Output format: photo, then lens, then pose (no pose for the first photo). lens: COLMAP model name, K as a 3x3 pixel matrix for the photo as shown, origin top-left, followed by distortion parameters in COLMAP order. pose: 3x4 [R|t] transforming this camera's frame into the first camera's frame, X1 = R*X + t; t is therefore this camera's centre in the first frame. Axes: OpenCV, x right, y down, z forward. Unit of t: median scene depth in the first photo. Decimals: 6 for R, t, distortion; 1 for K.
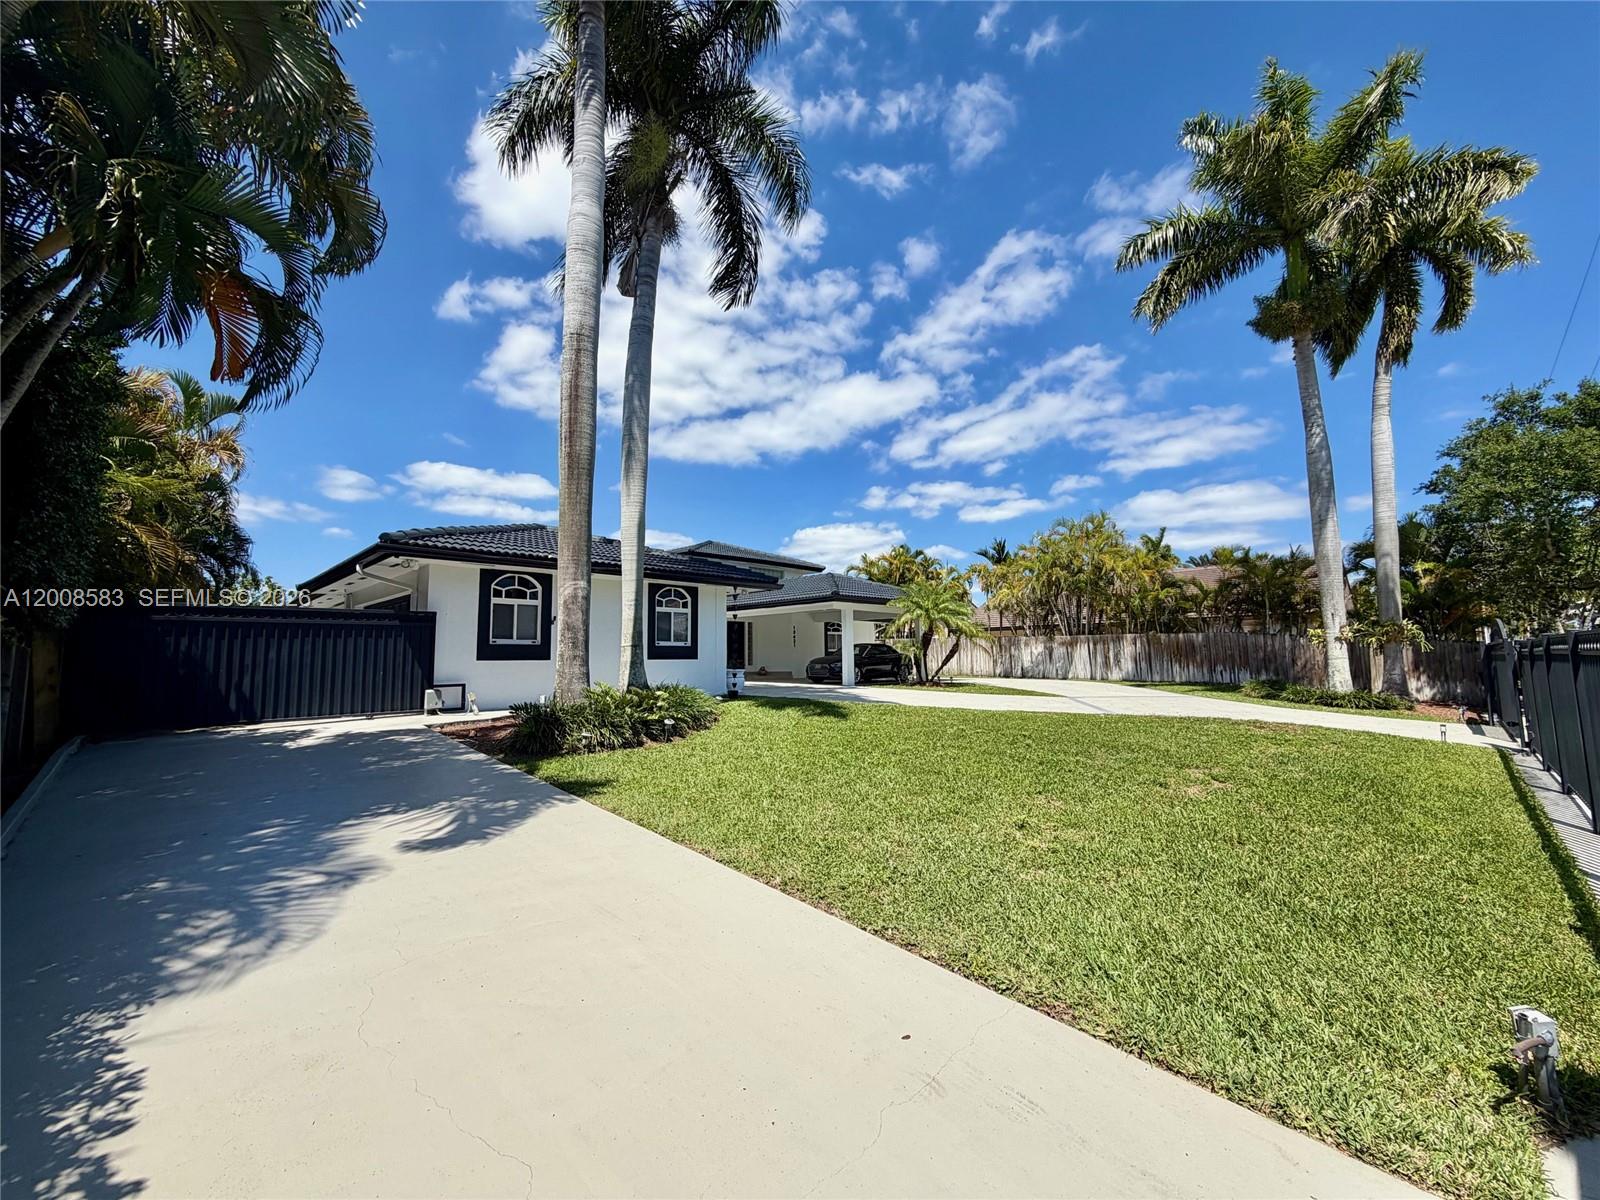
lens RADIAL K [[636.6, 0, 807.2], [0, 636.6, 593.9], [0, 0, 1]] dist [0.012936, -0.001192]
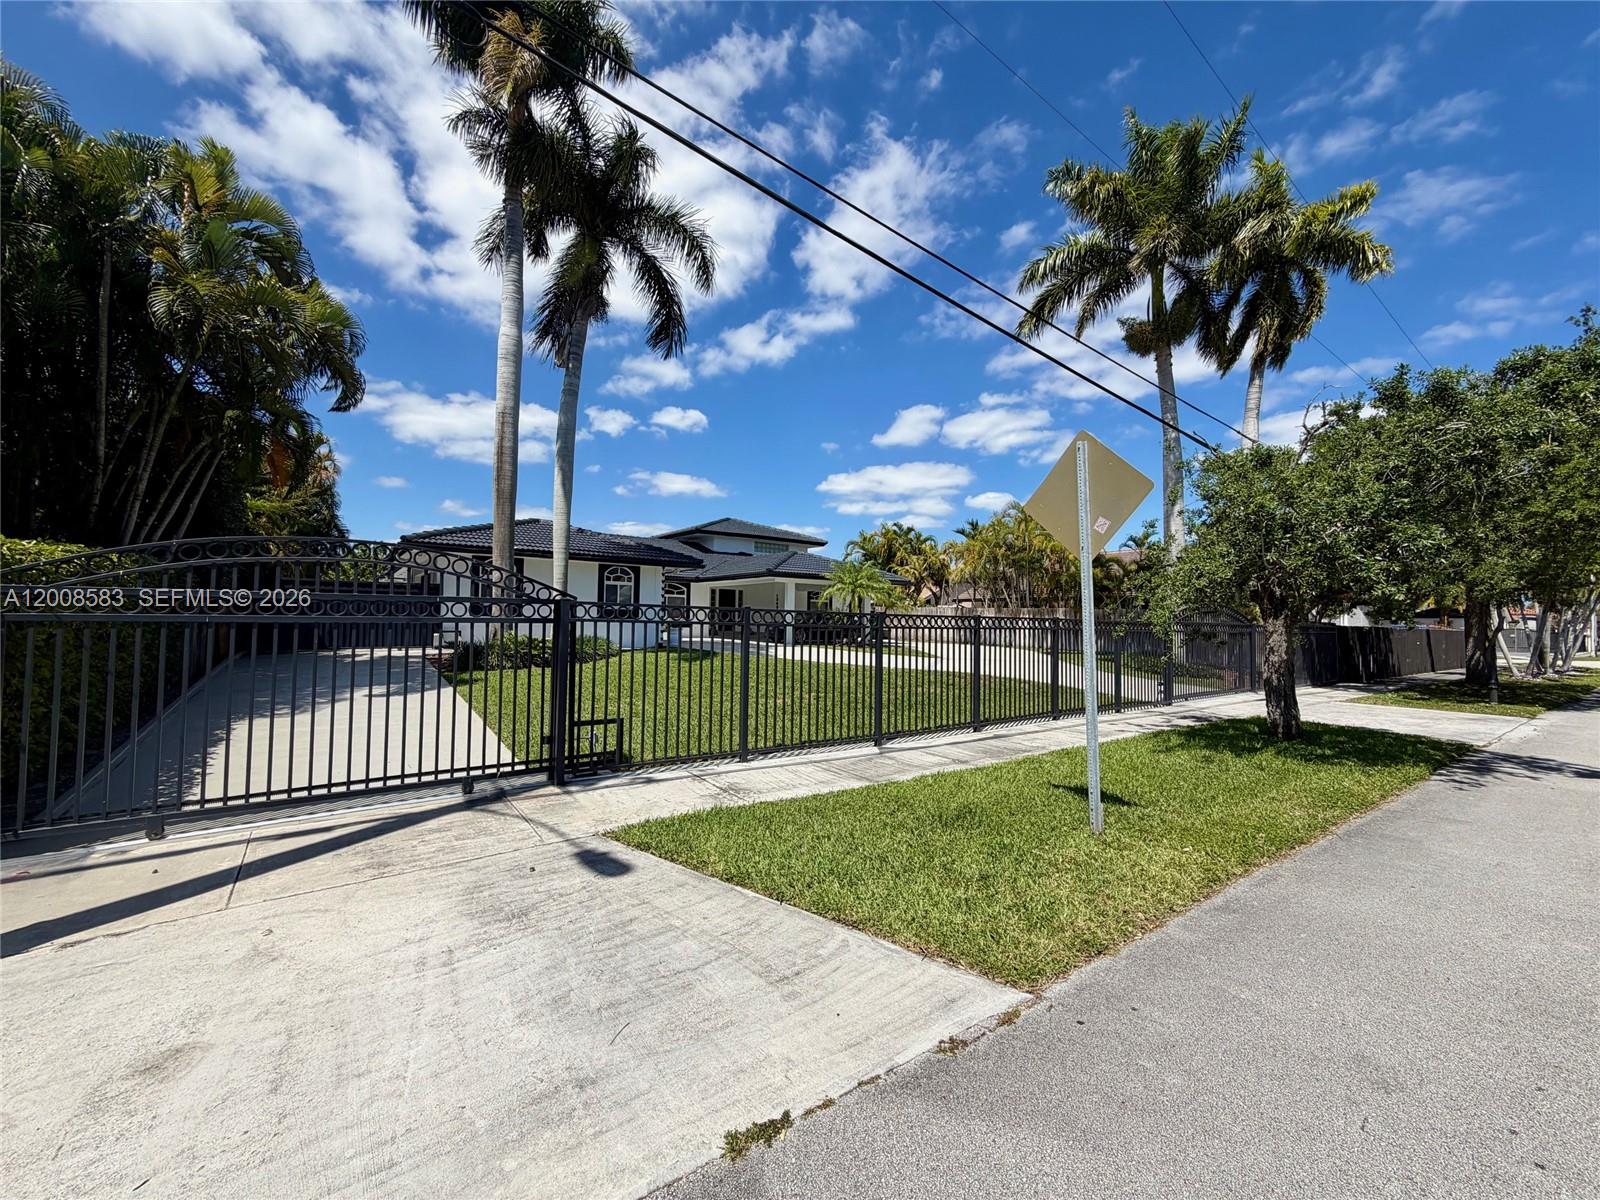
lens RADIAL K [[636.6, 0, 806.3], [0, 636.6, 598.6], [0, 0, 1]] dist [0.012936, -0.001192]
pose [[0.988665, 0.021681, -0.148565, 0.383704], [-0.012037, 0.997780, 0.065506, -0.035357], [0.149655, -0.062975, 0.986731, -0.293958]]
